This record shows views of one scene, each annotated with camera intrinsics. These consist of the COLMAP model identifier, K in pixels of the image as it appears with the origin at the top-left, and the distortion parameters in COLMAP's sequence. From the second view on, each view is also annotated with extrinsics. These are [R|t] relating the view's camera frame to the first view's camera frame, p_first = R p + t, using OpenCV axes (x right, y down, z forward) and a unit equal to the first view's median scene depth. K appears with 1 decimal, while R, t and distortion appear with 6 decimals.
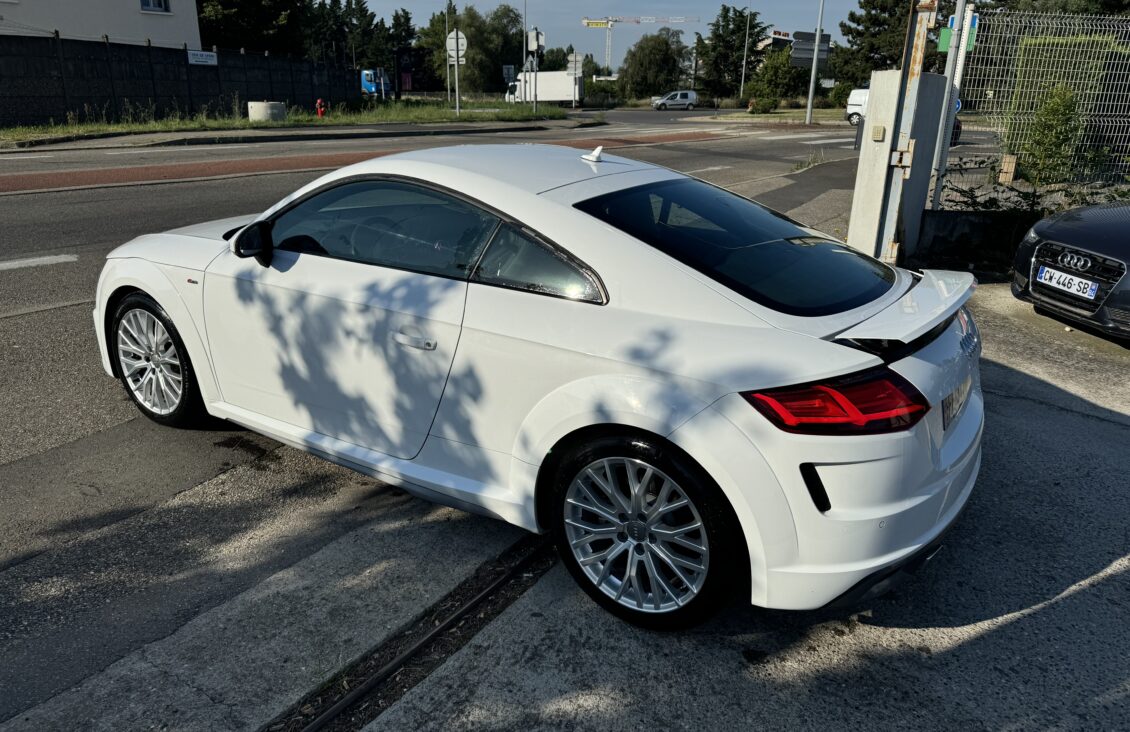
lens RADIAL K [[799.4, 0, 565.0], [0, 799.4, 366.0], [0, 0, 1]] dist [0.006973, -0.006580]
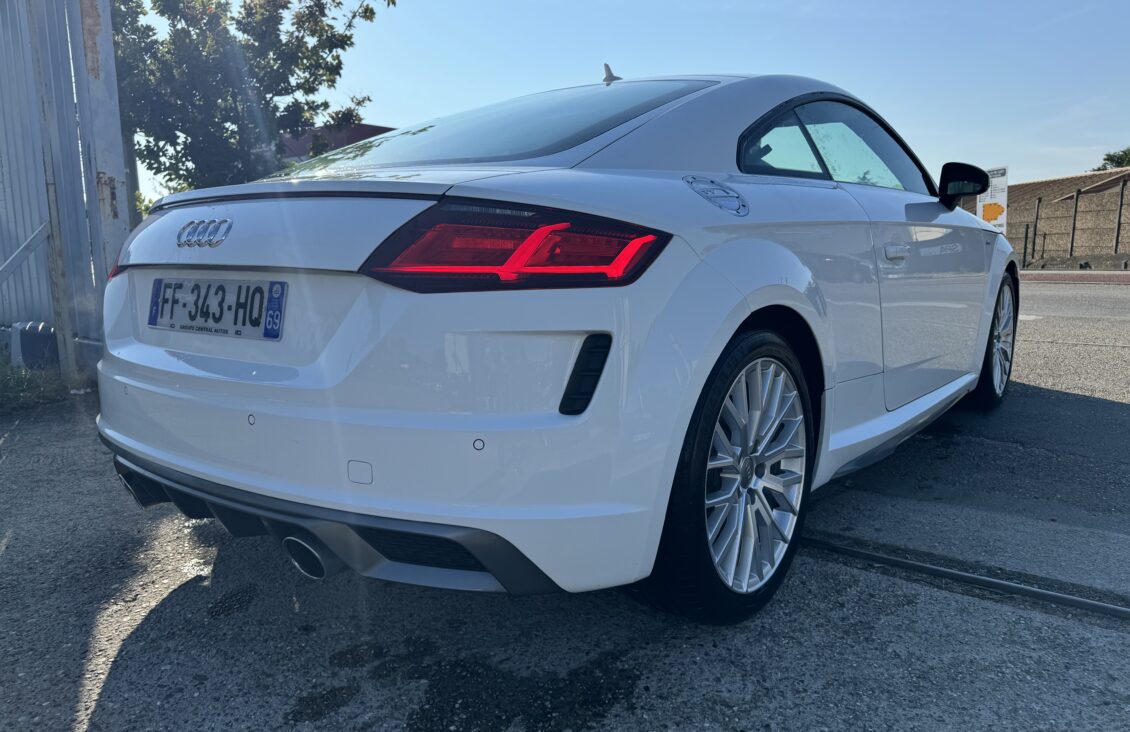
lens RADIAL K [[796.5, 0, 564.1], [0, 796.5, 380.2], [0, 0, 1]] dist [0.001211, -0.001749]
pose [[-0.081707, 0.140758, -0.986667, 0.167302], [-0.318464, 0.934390, 0.159673, -0.016057], [0.944407, 0.327264, -0.031520, 0.199667]]
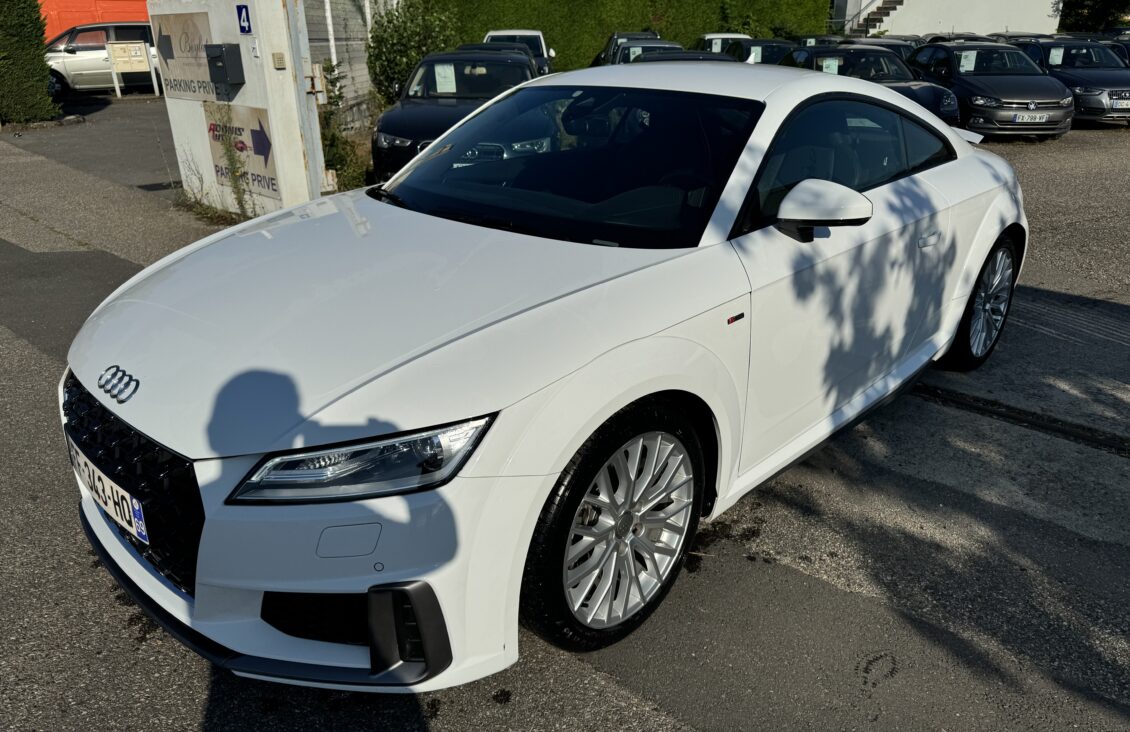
lens RADIAL K [[796.5, 0, 564.1], [0, 796.5, 380.2], [0, 0, 1]] dist [0.001211, -0.001749]
pose [[0.193592, -0.416696, 0.888193, -0.208038], [0.339318, 0.877887, 0.337903, -0.062103], [-0.920536, 0.235965, 0.311344, 0.187309]]
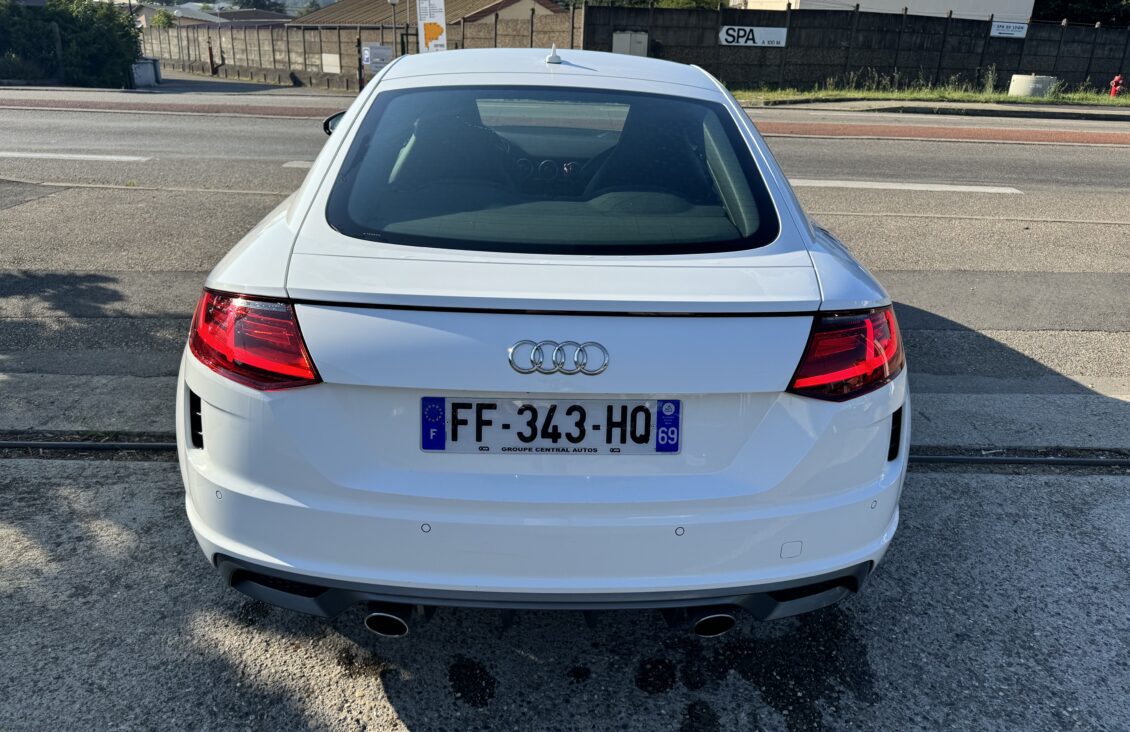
lens RADIAL K [[806.1, 0, 565.5], [0, 806.1, 358.8], [0, 0, 1]] dist [0.004043, -0.002332]
pose [[0.577216, 0.294635, -0.761586, 0.144761], [-0.287330, 0.946279, 0.148316, -0.017051], [0.764372, 0.133216, 0.630864, 0.095419]]
